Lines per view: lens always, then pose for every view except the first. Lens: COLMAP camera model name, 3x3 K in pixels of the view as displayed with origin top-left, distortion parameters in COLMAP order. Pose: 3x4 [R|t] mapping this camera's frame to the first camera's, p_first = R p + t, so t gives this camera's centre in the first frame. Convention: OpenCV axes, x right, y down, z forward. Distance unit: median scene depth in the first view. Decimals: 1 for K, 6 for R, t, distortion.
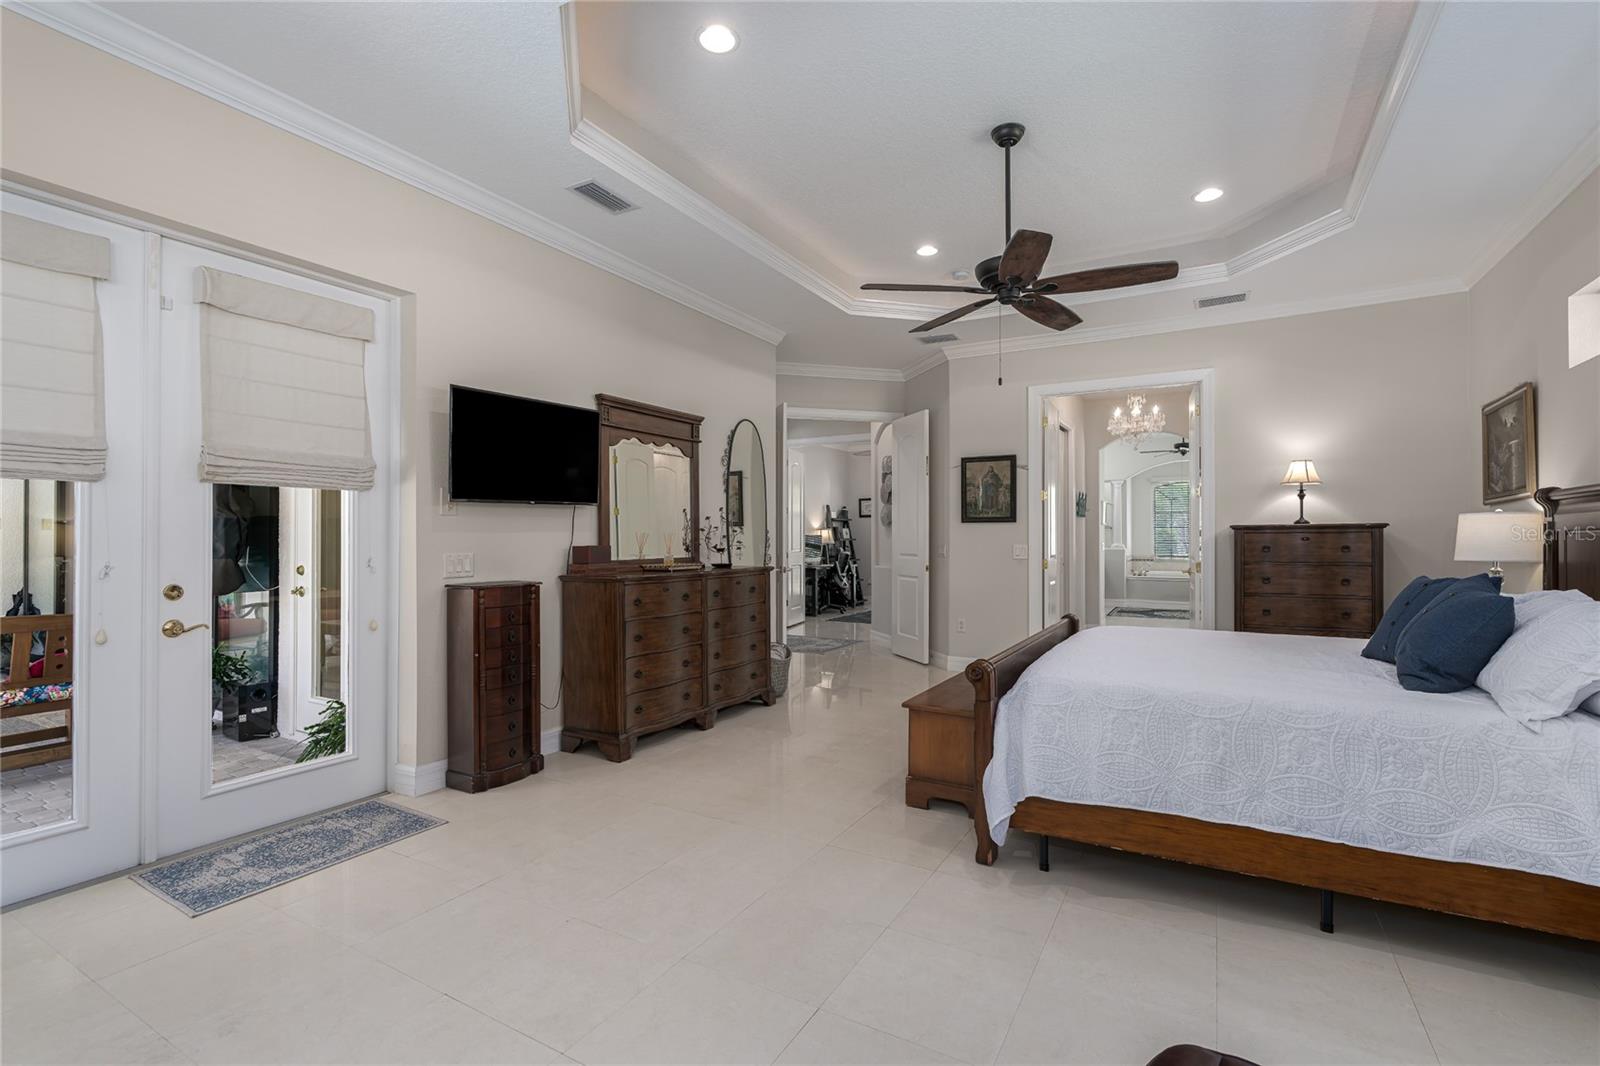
lens RADIAL K [[730.5, 0, 784.1], [0, 730.5, 532.0], [0, 0, 1]] dist [-0.004504, -0.000210]
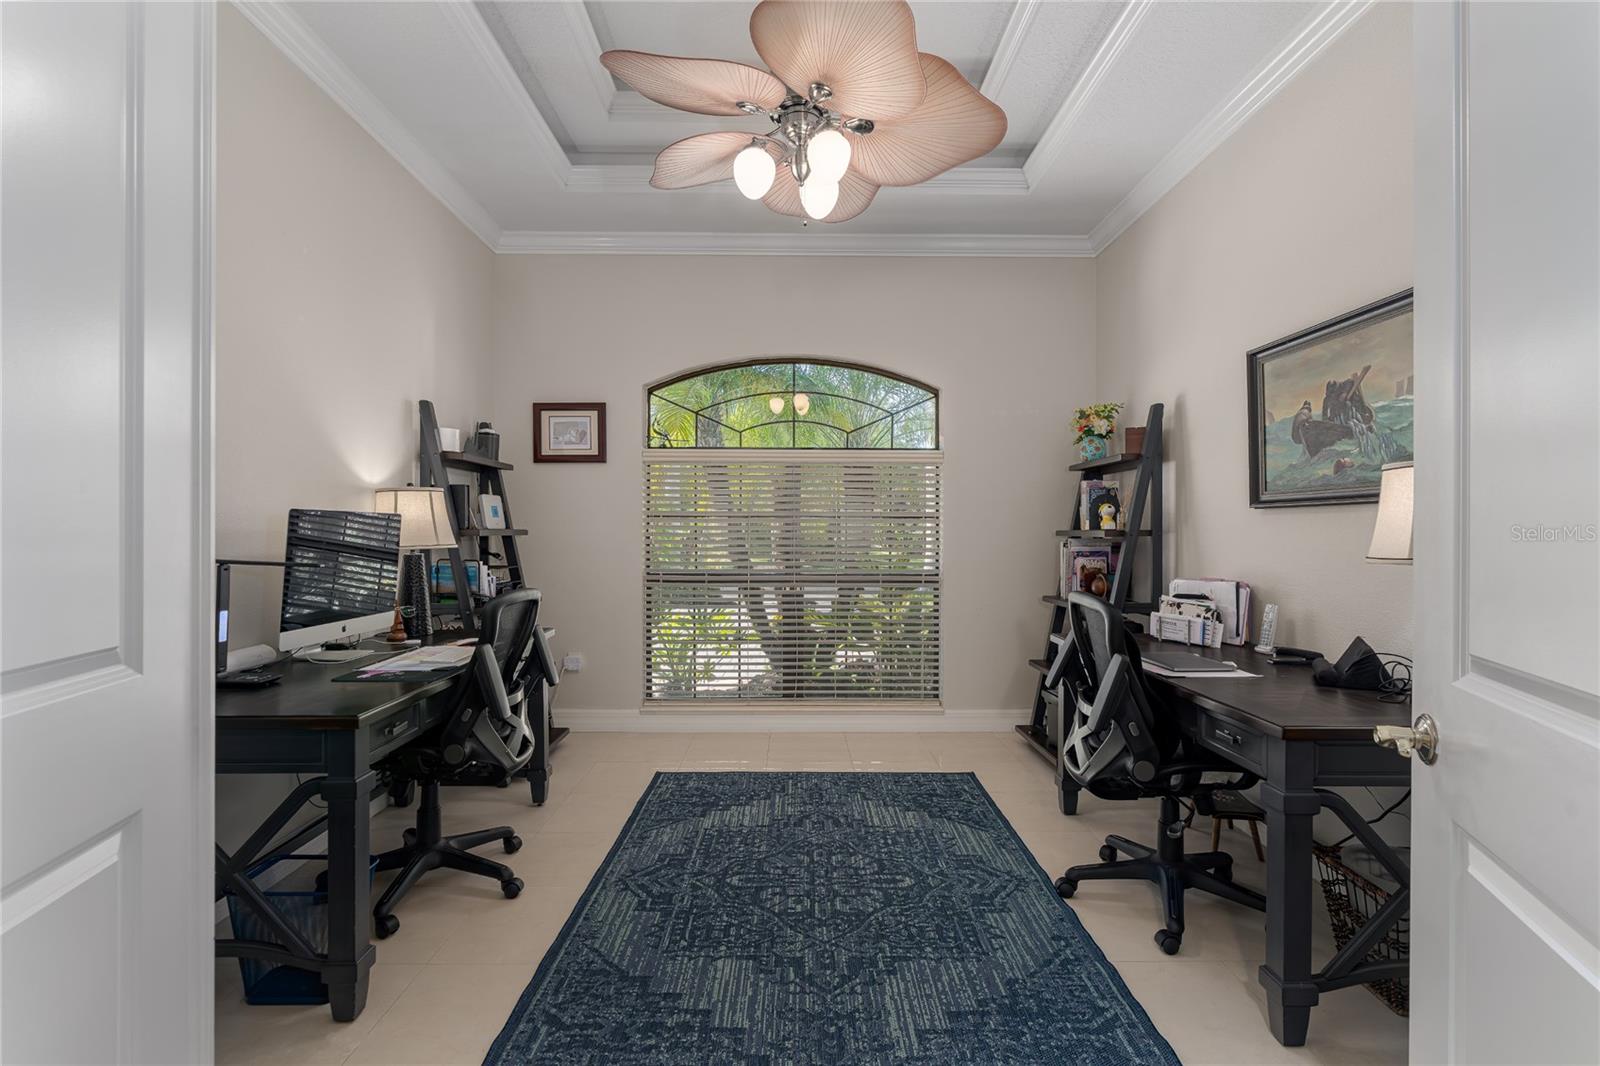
lens RADIAL K [[730.5, 0, 784.1], [0, 730.5, 532.0], [0, 0, 1]] dist [-0.004504, -0.000210]
pose [[0.857917, 0.000293, 0.513788, 0.034790], [-0.004690, 0.999963, 0.007261, 0.007642], [-0.513766, -0.008639, 0.857887, 0.693061]]
